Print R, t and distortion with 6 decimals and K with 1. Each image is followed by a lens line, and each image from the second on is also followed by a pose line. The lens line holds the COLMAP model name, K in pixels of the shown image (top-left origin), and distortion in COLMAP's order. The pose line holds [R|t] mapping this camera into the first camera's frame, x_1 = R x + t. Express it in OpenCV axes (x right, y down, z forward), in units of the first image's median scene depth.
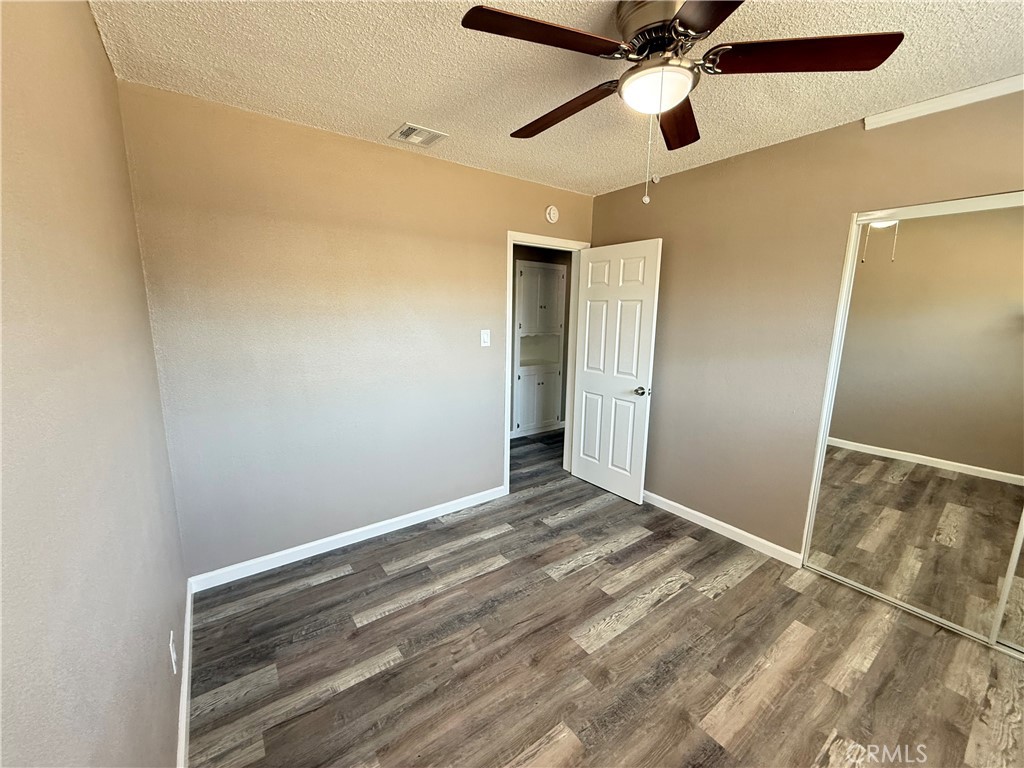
lens RADIAL K [[413.0, 0, 509.6], [0, 413.0, 386.0], [0, 0, 1]] dist [0.002396, 0.000332]
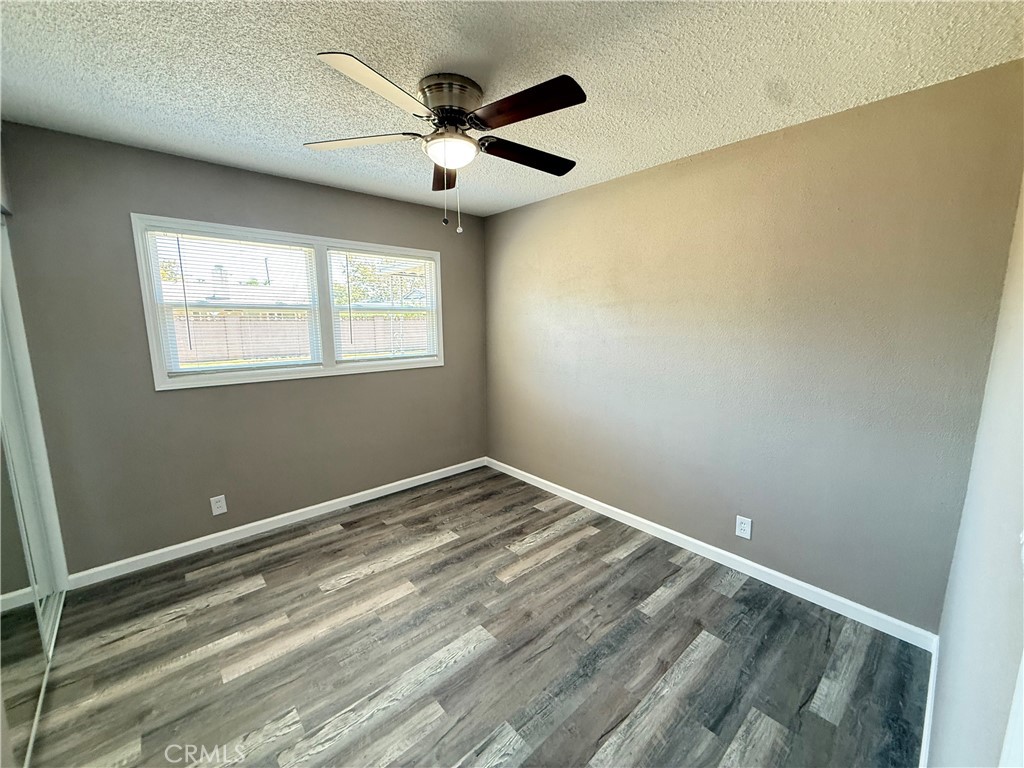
lens RADIAL K [[413.0, 0, 509.4], [0, 413.0, 382.7], [0, 0, 1]] dist [0.002396, 0.000332]
pose [[-0.995312, 0.003624, -0.096652, 0.209938], [-0.028274, 0.944744, 0.326586, -0.318157], [0.092495, 0.327788, -0.940213, 1.758293]]
